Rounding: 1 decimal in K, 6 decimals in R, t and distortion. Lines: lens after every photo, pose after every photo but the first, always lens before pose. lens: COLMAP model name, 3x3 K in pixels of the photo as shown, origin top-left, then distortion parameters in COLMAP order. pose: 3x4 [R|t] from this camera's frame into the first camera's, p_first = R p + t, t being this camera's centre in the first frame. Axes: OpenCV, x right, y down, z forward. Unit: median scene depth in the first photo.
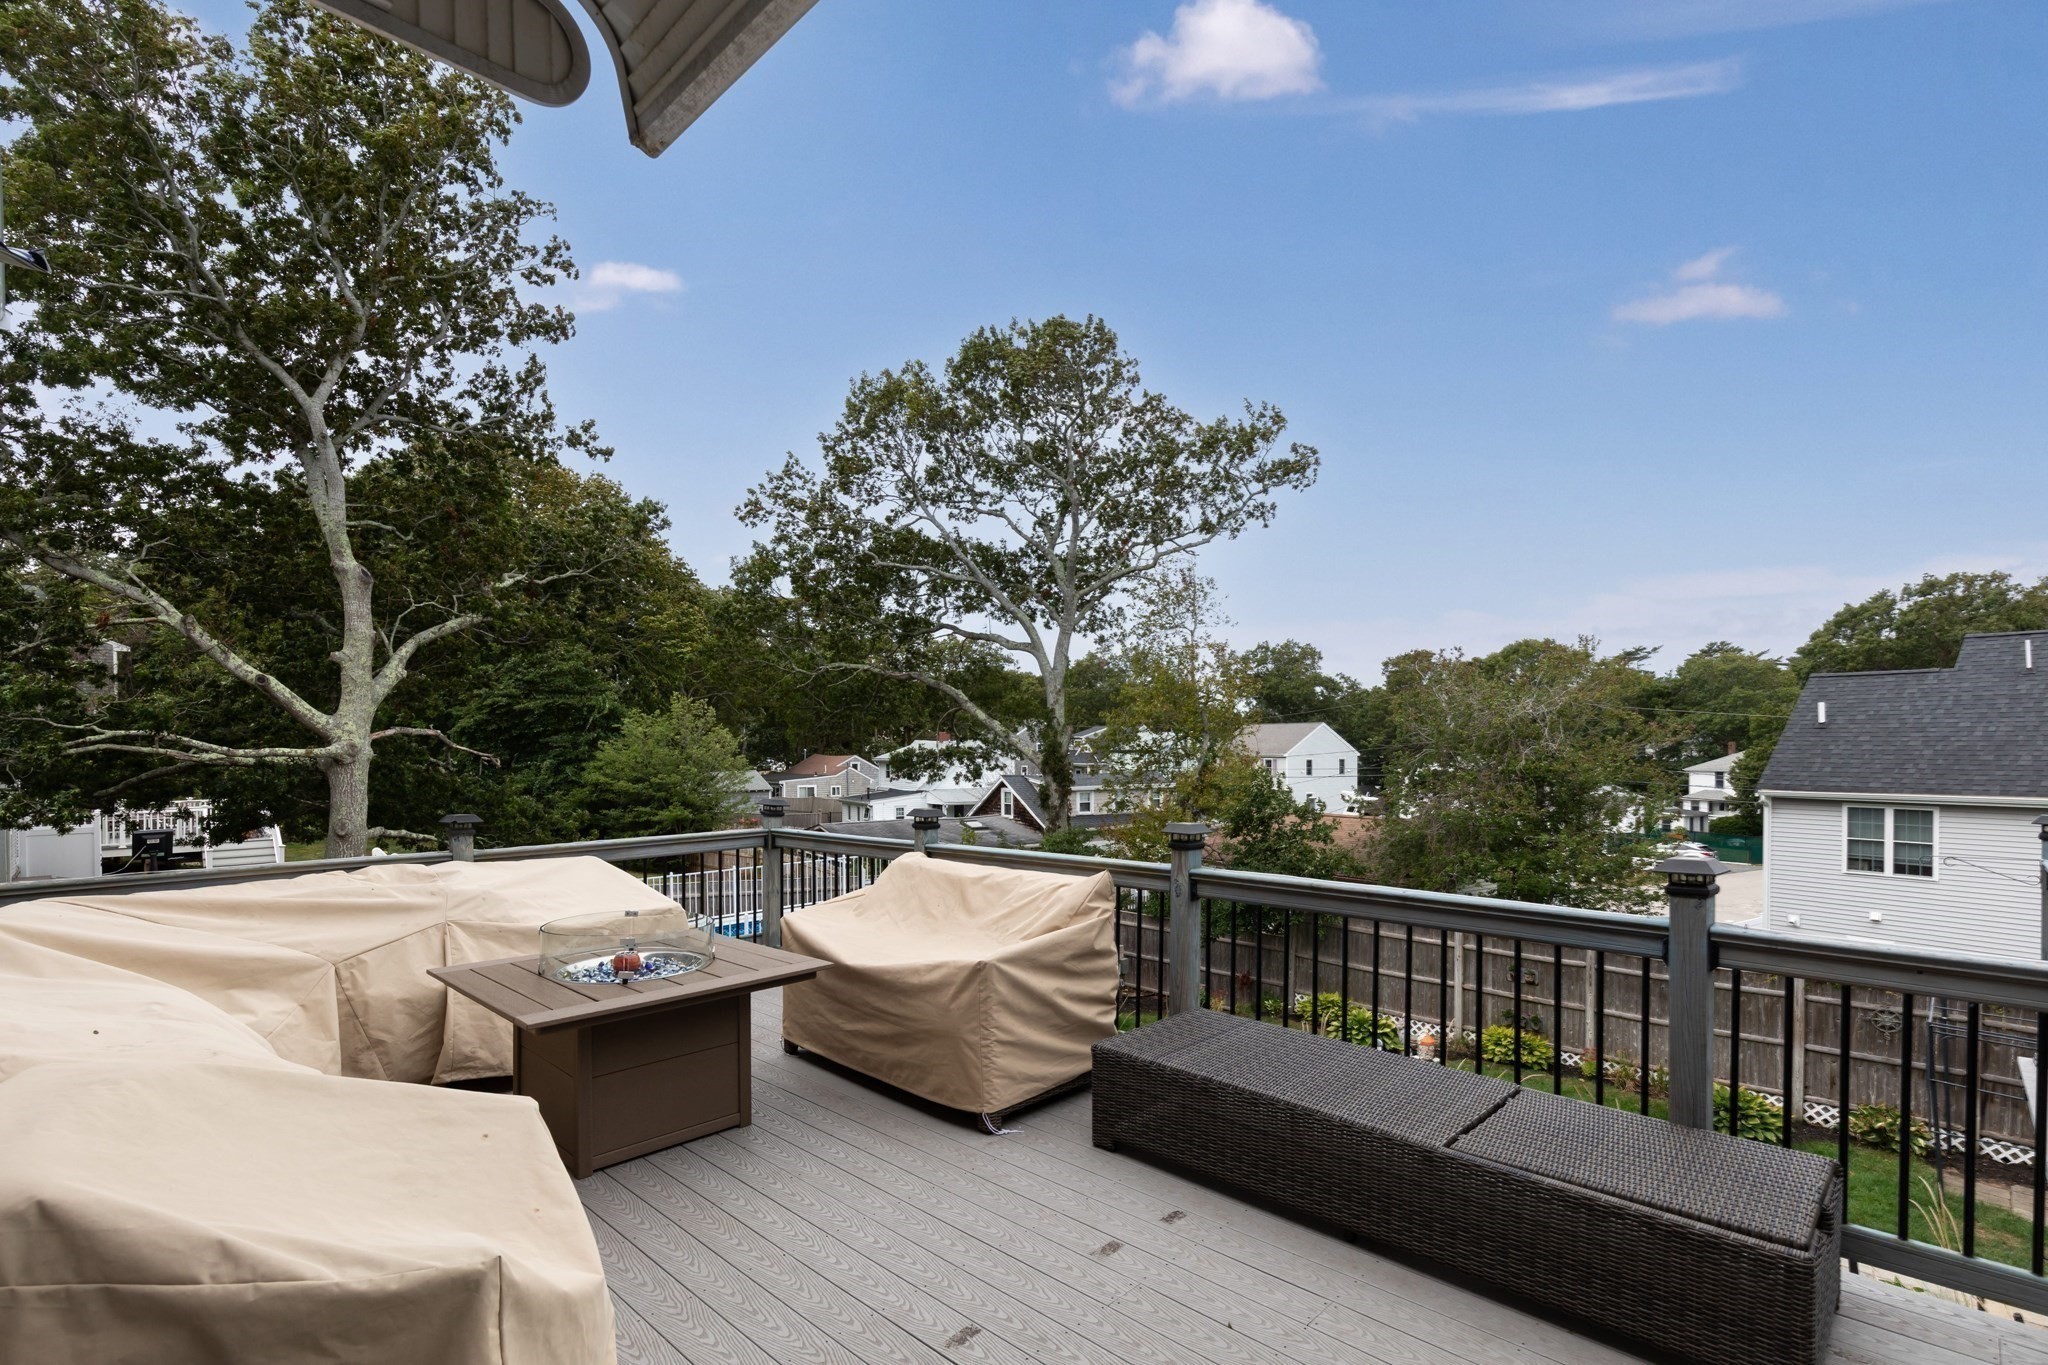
lens RADIAL K [[978.1, 0, 1032.6], [0, 978.1, 750.4], [0, 0, 1]] dist [0.020429, -0.000111]
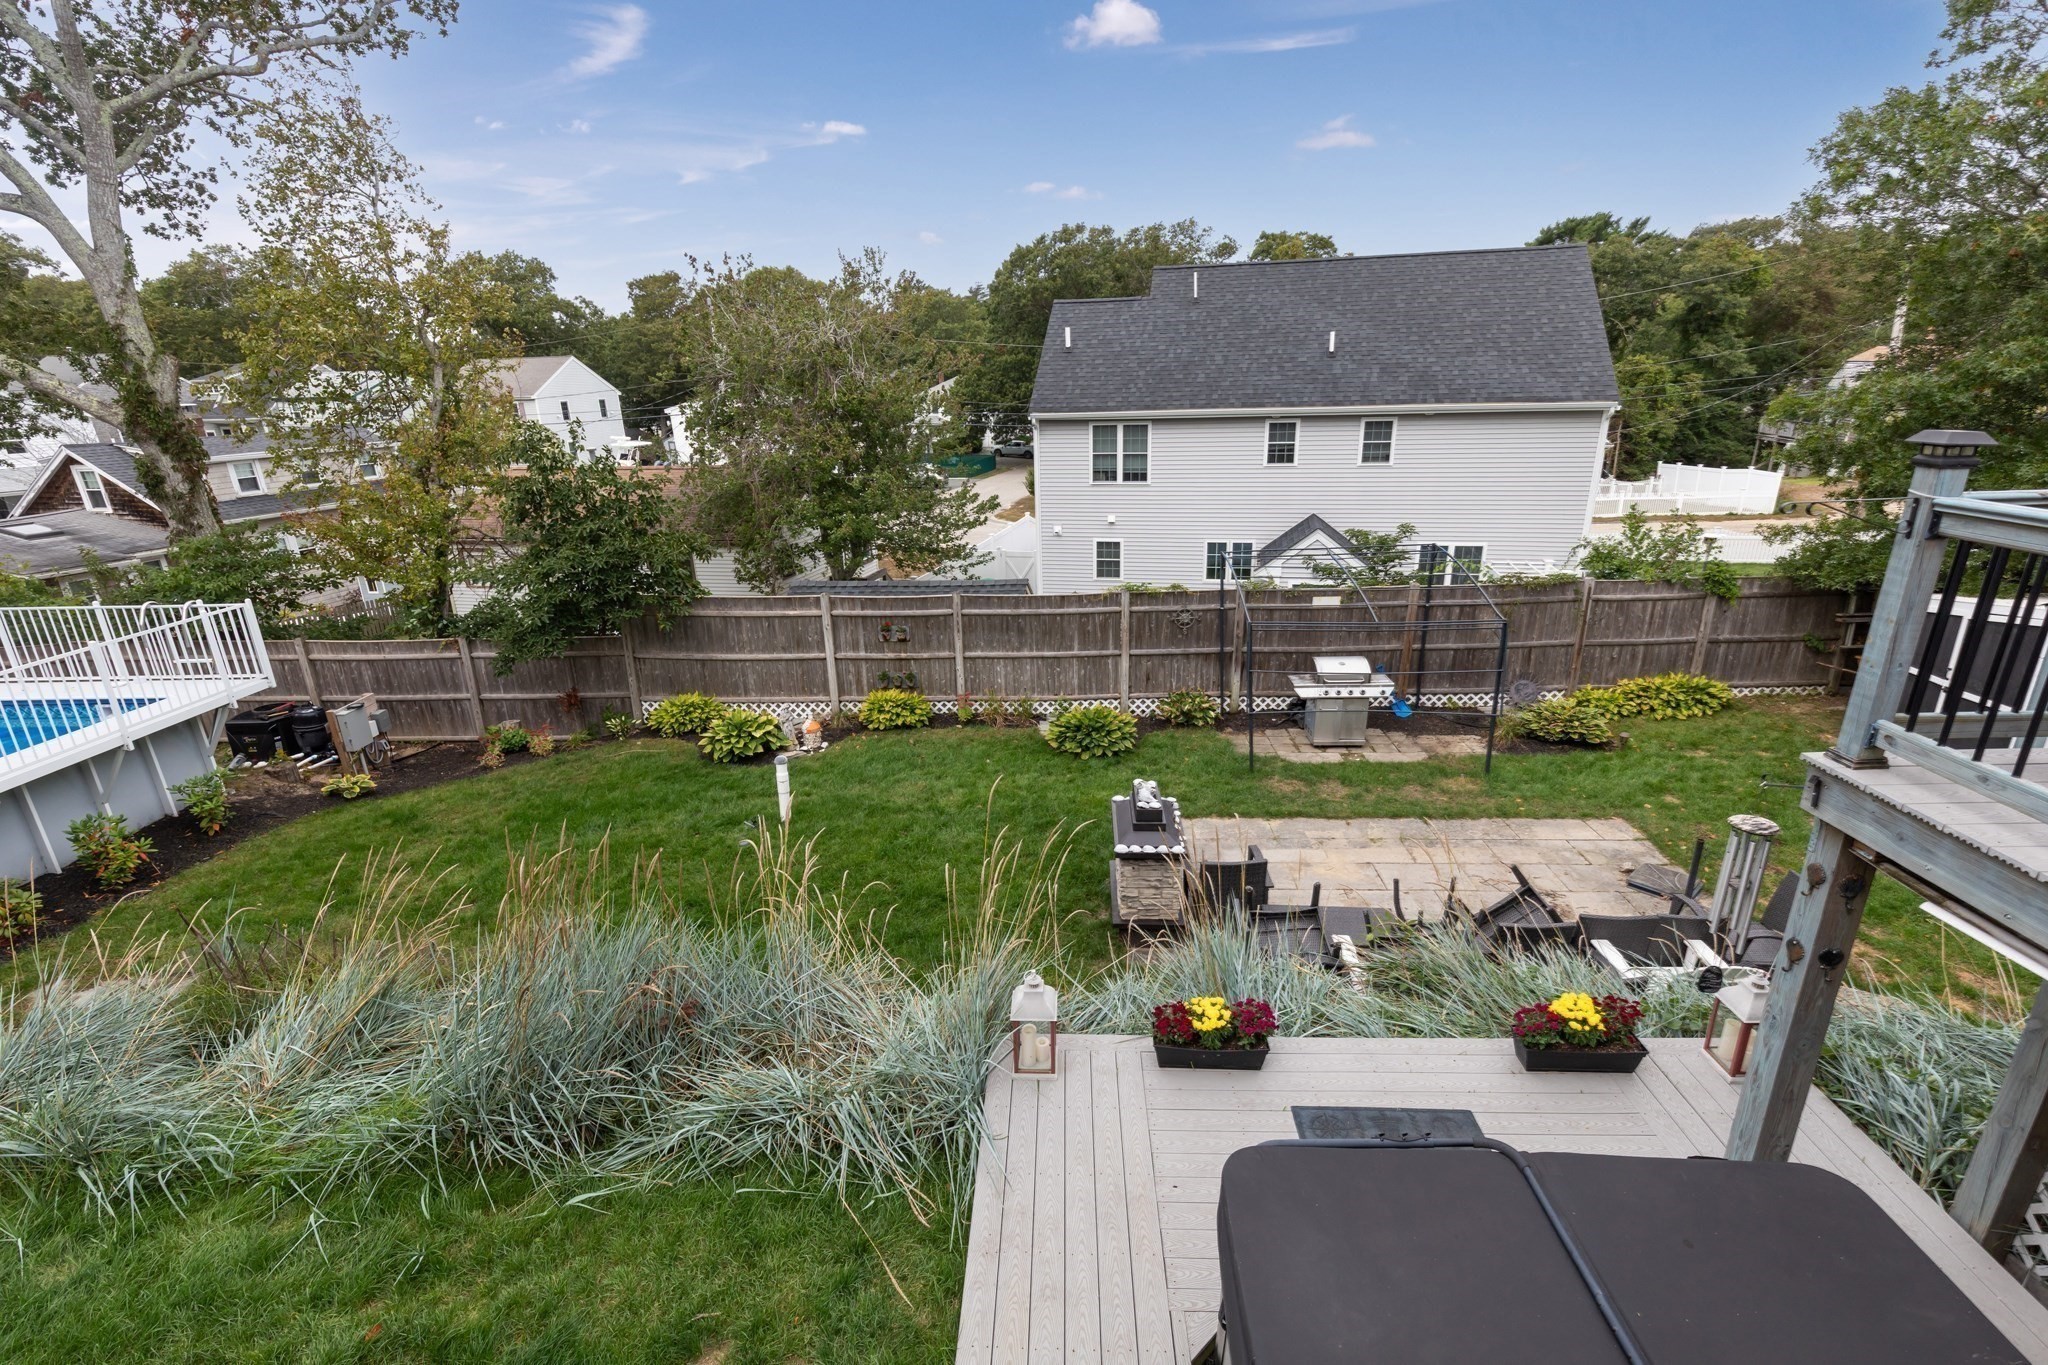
lens RADIAL K [[916.9, 0, 1029.6], [0, 916.9, 694.5], [0, 0, 1]] dist [0.004363, -0.000018]
pose [[0.737122, -0.240731, 0.631427, 0.021683], [0.029075, 0.944828, 0.326274, 0.002555], [-0.675134, -0.222145, 0.703453, 0.202952]]
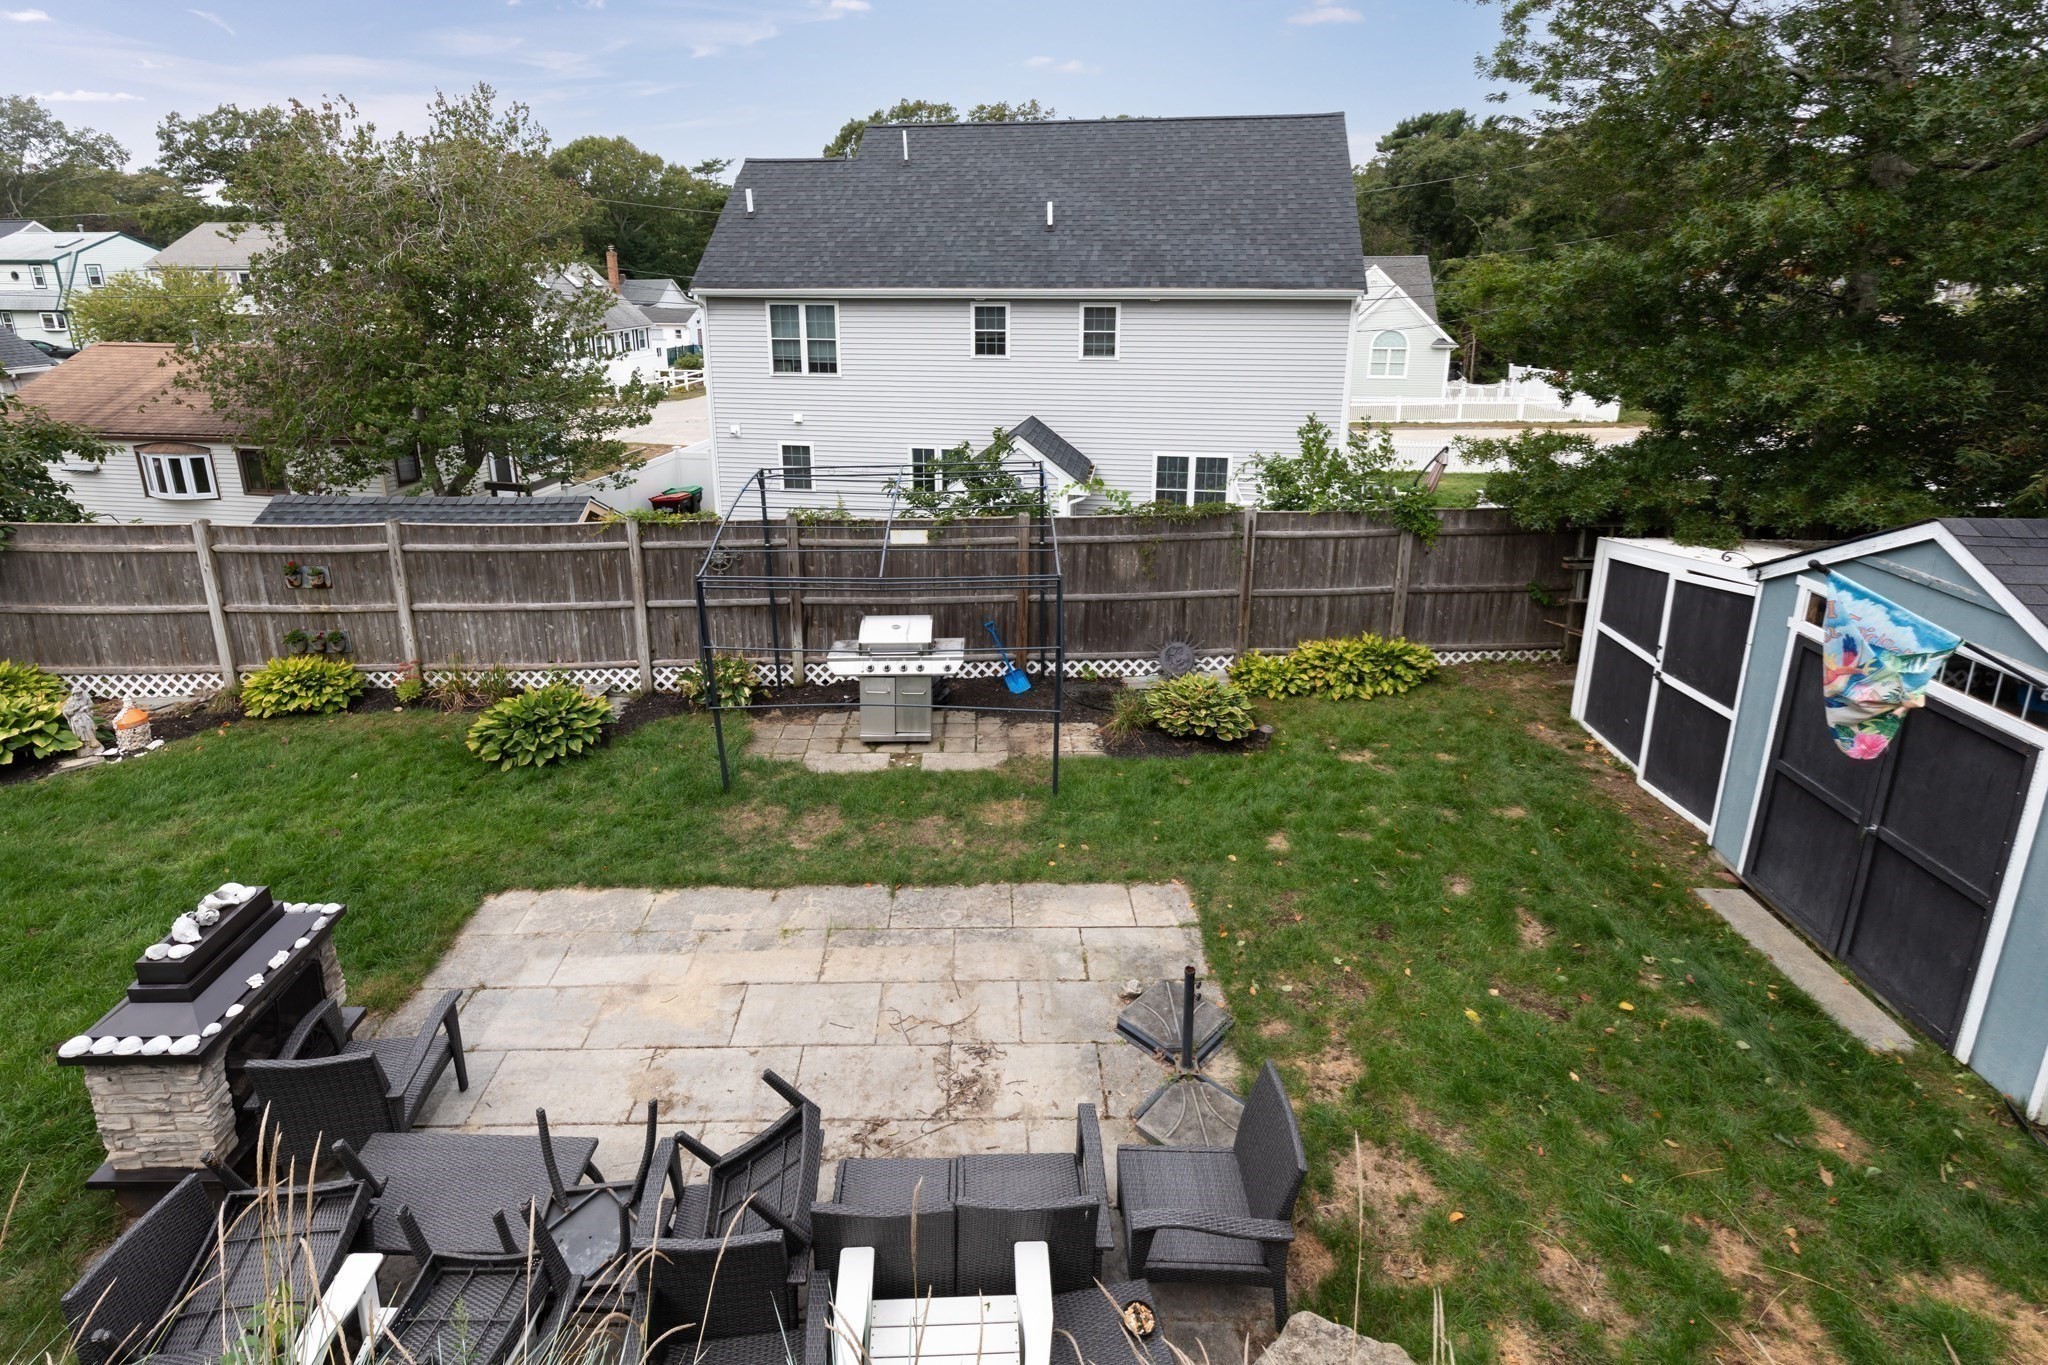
lens RADIAL K [[962.5, 0, 1025.6], [0, 962.5, 517.6], [0, 0, 1]] dist [0.008207, -0.000032]
pose [[0.687652, -0.184639, 0.702170, 0.268967], [0.003377, 0.967926, 0.251213, 0.020593], [-0.726032, -0.170376, 0.666220, 0.158821]]
